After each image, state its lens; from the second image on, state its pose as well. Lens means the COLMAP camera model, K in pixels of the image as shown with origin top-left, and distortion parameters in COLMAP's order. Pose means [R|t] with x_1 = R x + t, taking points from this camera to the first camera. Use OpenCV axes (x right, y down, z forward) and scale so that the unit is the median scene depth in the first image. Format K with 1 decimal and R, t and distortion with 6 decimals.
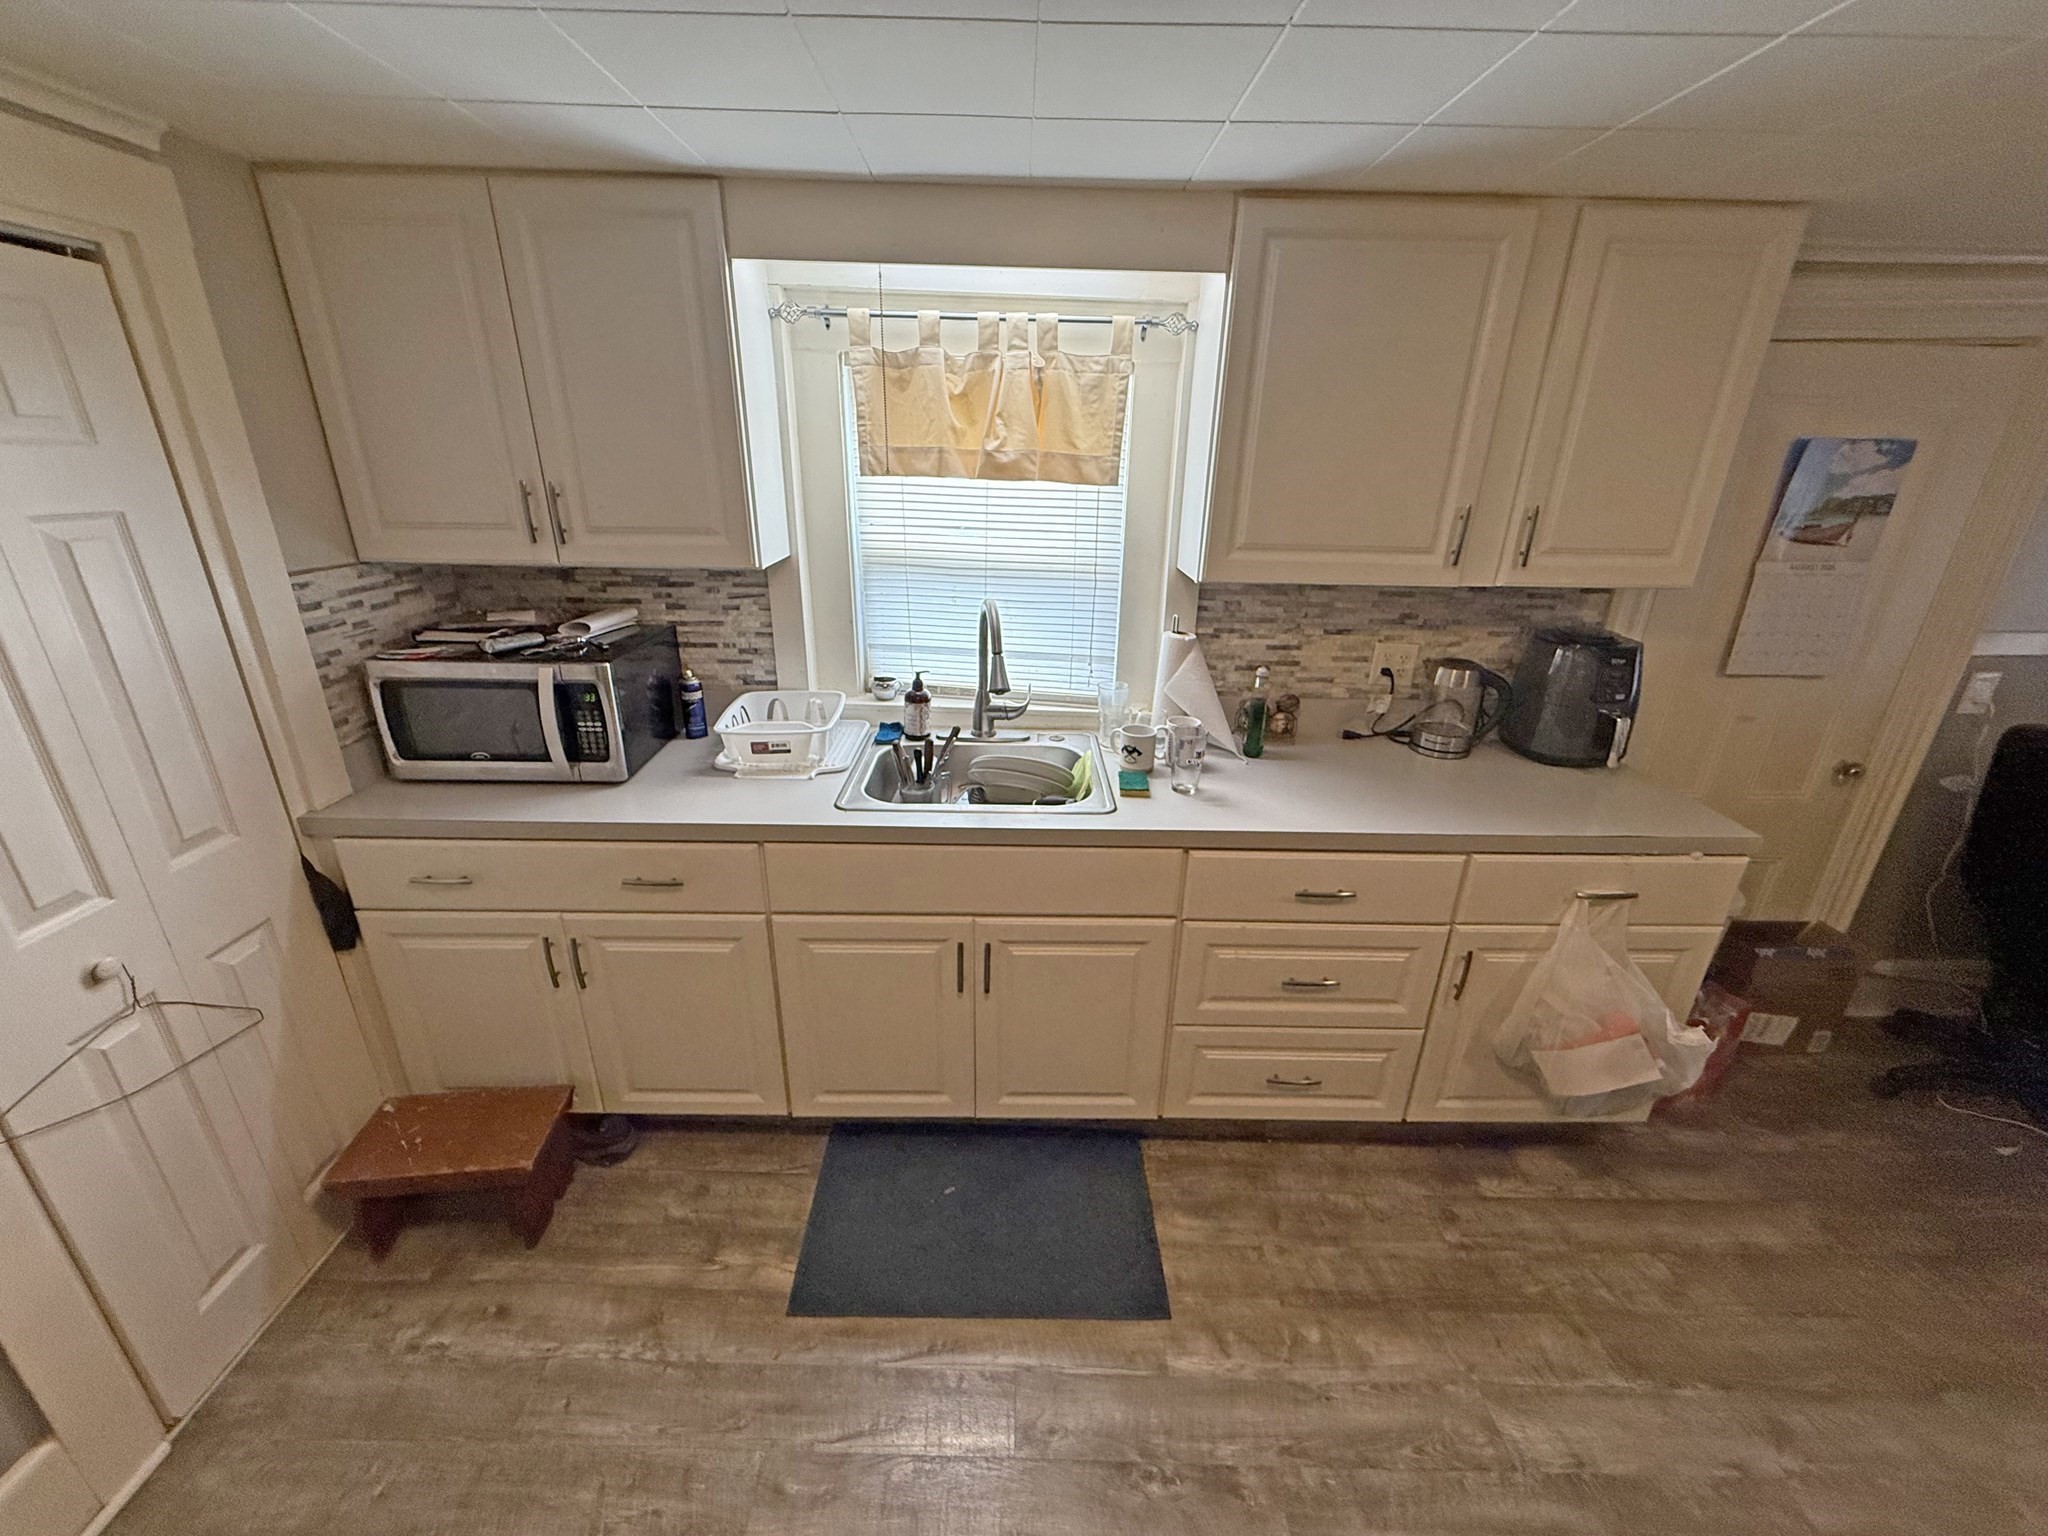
lens RADIAL K [[813.8, 0, 1016.3], [0, 813.8, 766.7], [0, 0, 1]] dist [-0.002186, 0.000498]
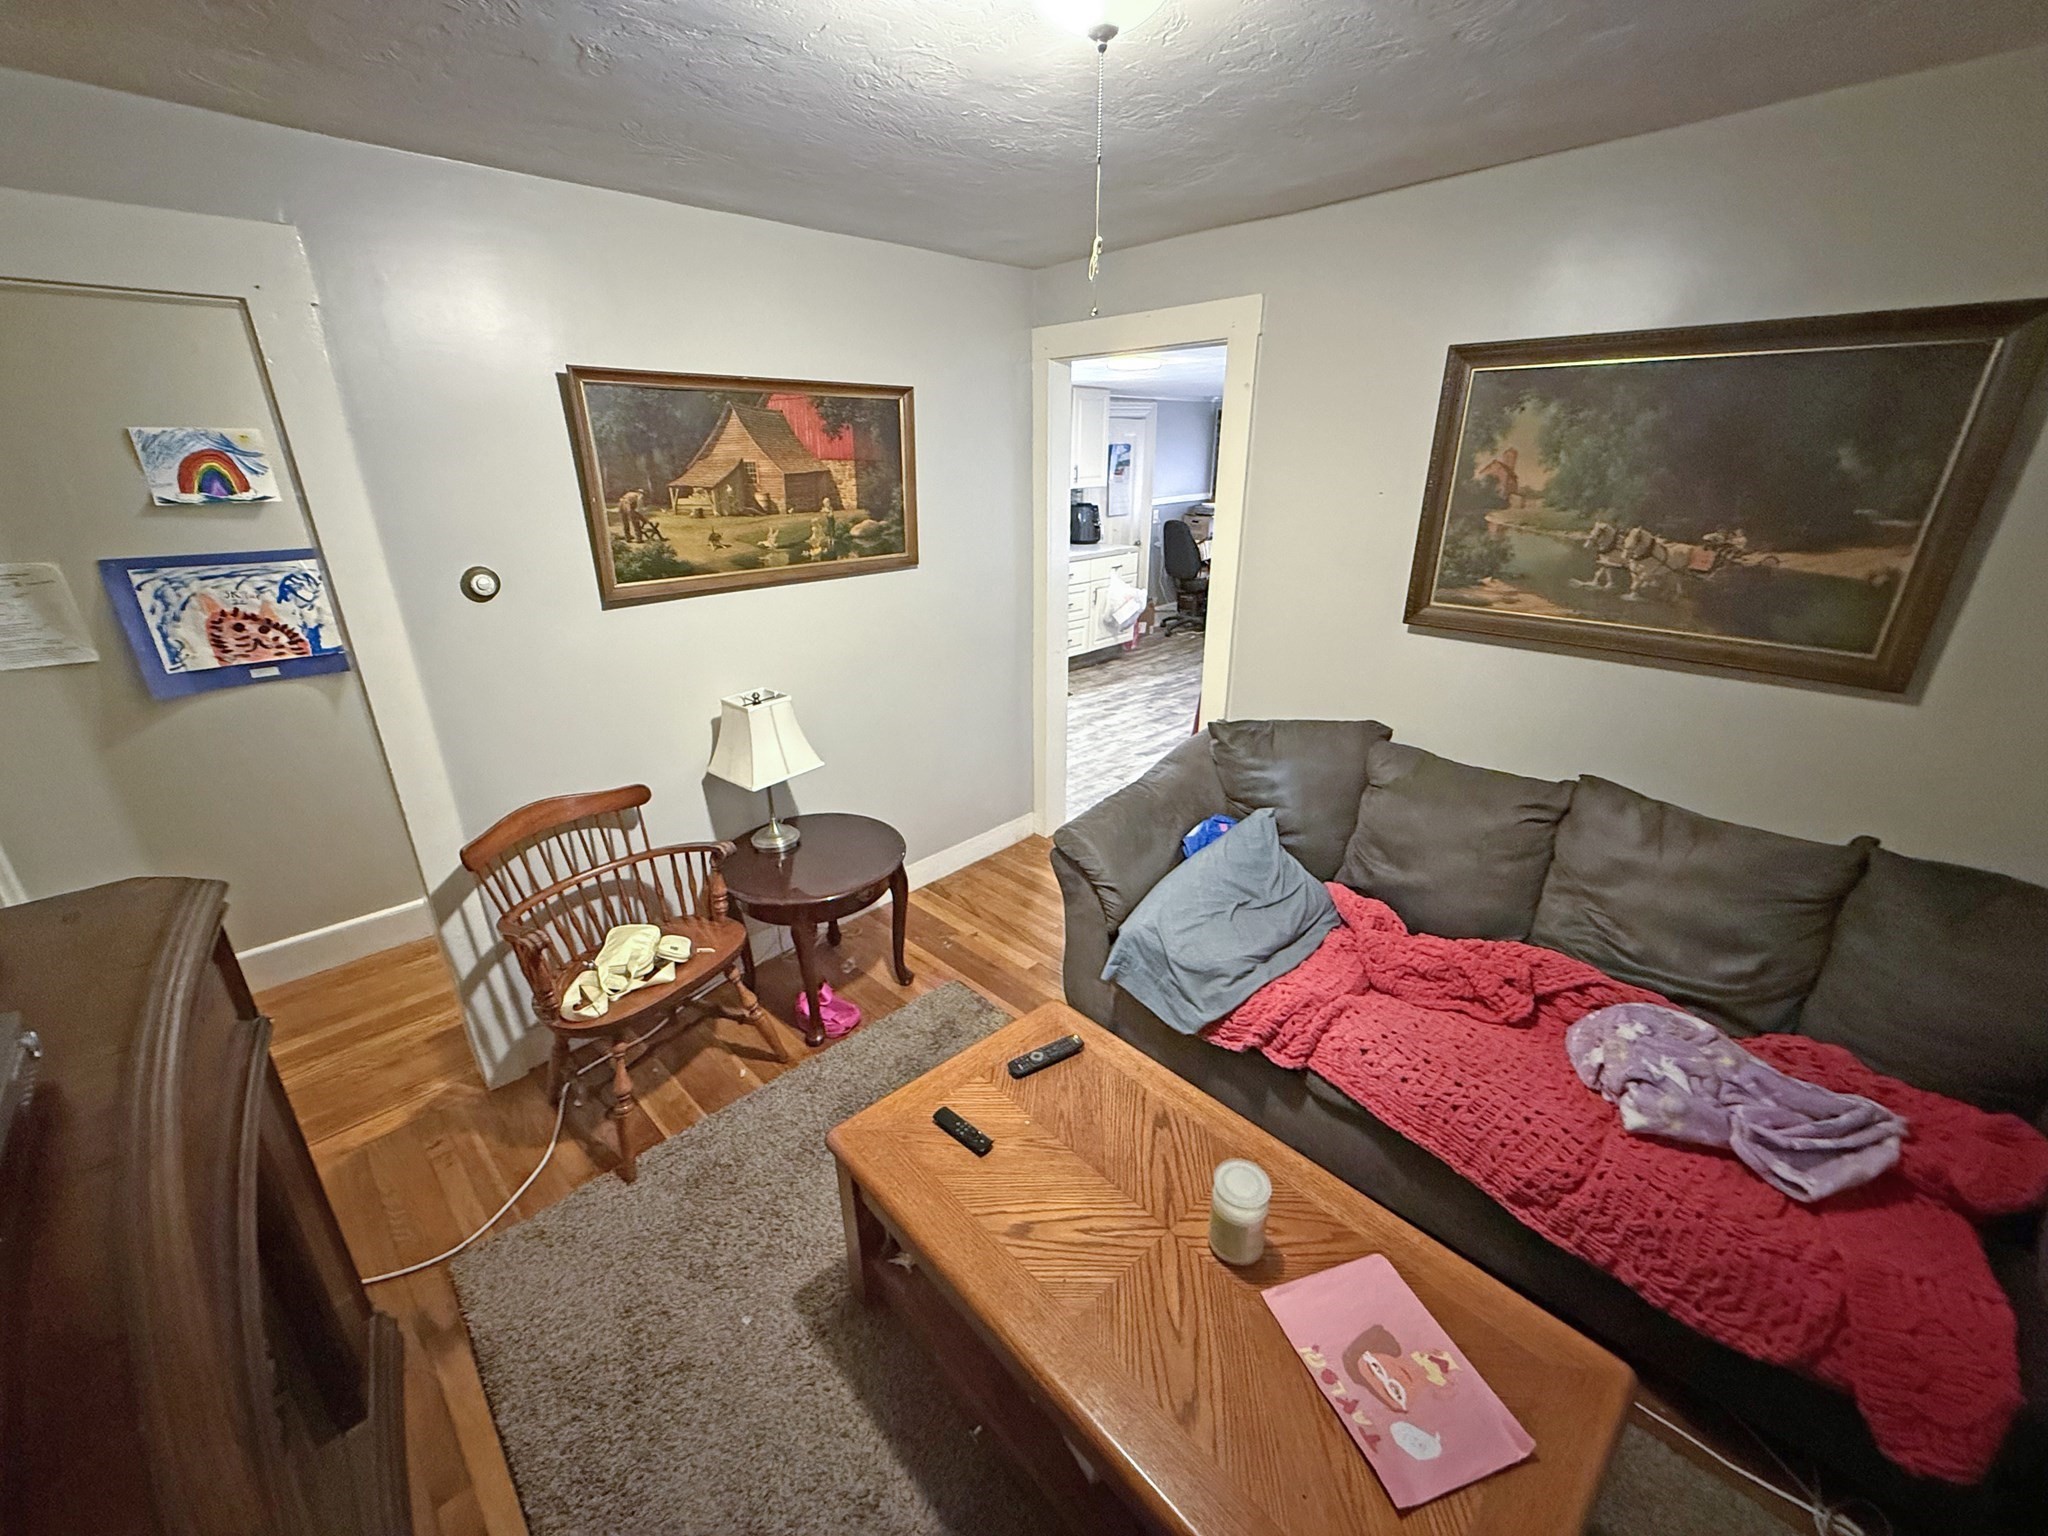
lens RADIAL K [[813.8, 0, 1023.9], [0, 813.8, 760.0], [0, 0, 1]] dist [-0.002186, 0.000498]
pose [[0.702987, -0.271088, 0.657510, -2.039040], [0.268209, 0.957296, 0.107928, 0.436516], [-0.658690, 0.100478, 0.745675, -1.276292]]
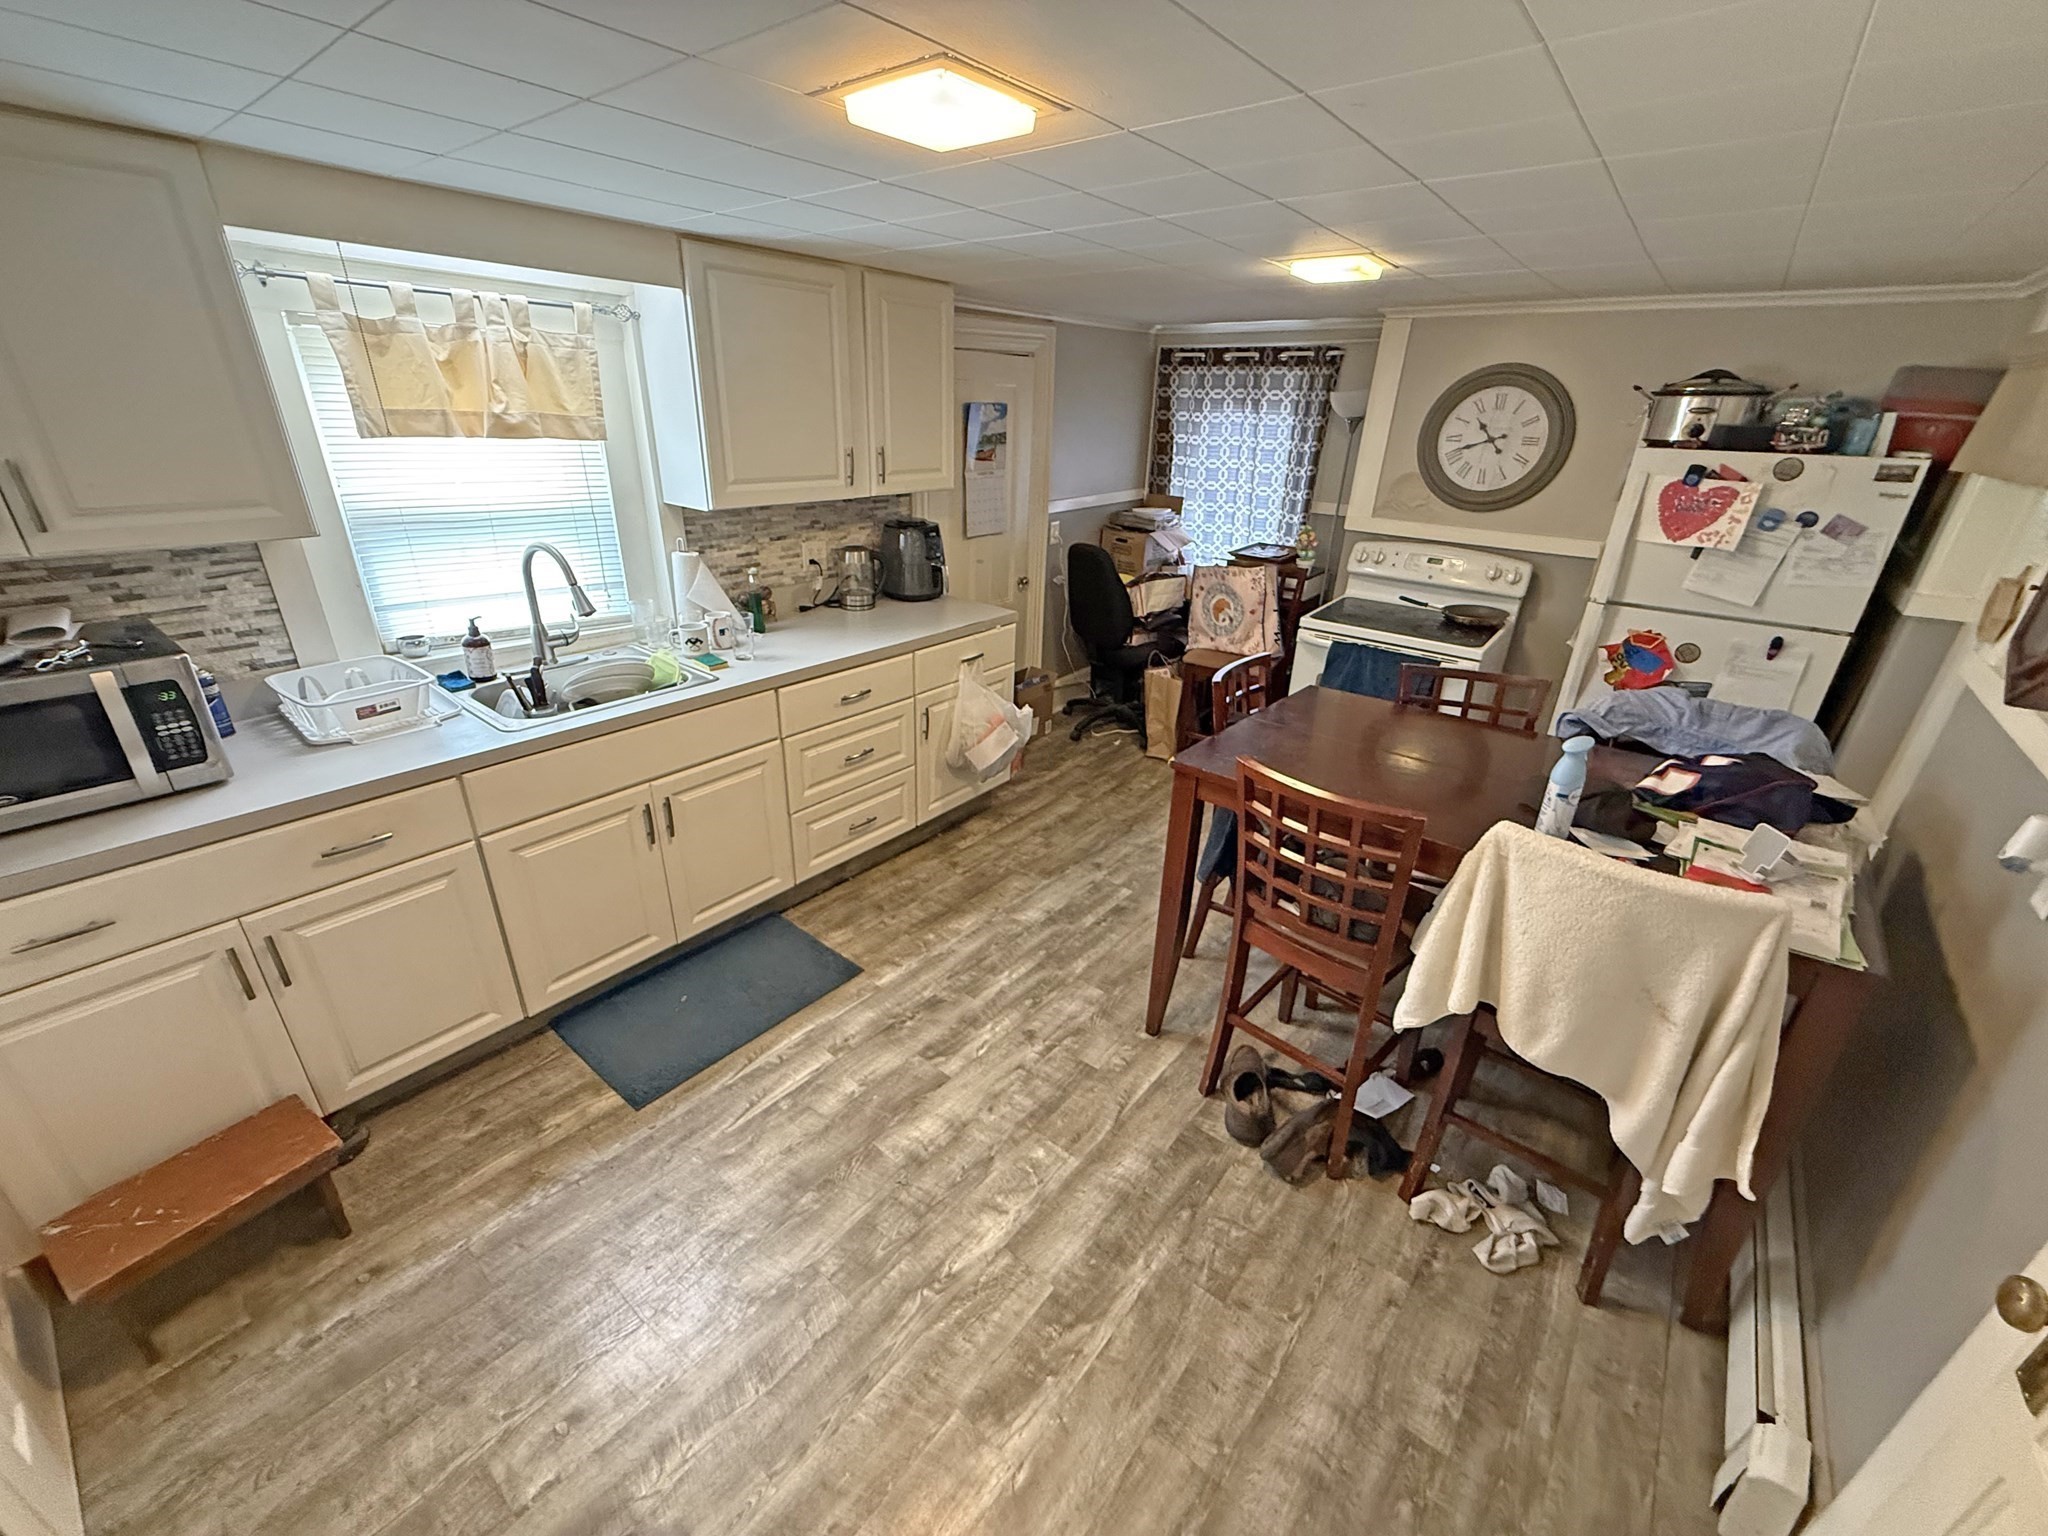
lens RADIAL K [[813.8, 0, 1021.5], [0, 813.8, 764.8], [0, 0, 1]] dist [-0.002186, 0.000498]
pose [[0.629289, -0.313739, 0.711030, -0.537309], [0.258607, 0.947291, 0.189112, 0.058704], [-0.732883, 0.064871, 0.677255, -0.294305]]
